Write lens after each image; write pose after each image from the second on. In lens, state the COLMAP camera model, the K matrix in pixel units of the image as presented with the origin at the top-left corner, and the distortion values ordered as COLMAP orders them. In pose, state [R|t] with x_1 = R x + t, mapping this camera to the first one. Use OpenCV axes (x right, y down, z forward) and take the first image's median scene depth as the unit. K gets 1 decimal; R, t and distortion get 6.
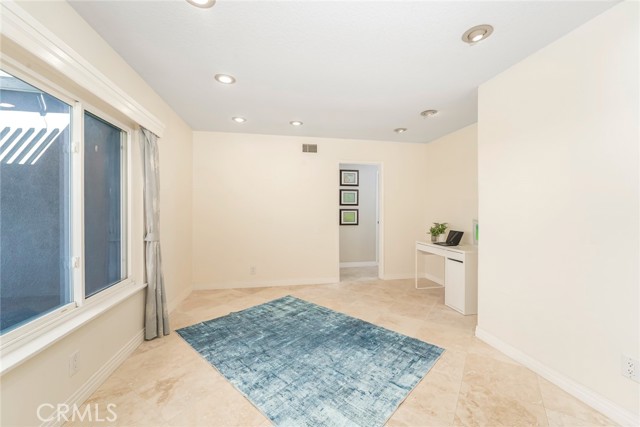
lens RADIAL K [[259.7, 0, 319.8], [0, 259.7, 210.6], [0, 0, 1]] dist [-0.011930, 0.001427]
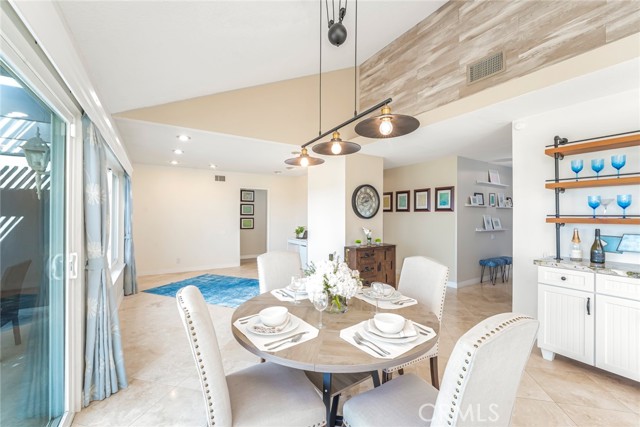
lens RADIAL K [[259.7, 0, 323.6], [0, 259.7, 212.5], [0, 0, 1]] dist [-0.011930, 0.001427]
pose [[0.924933, 0.004911, 0.380097, -0.068010], [0.000188, 0.999911, -0.013377, -0.026471], [-0.380129, 0.012444, 0.924850, -0.791305]]
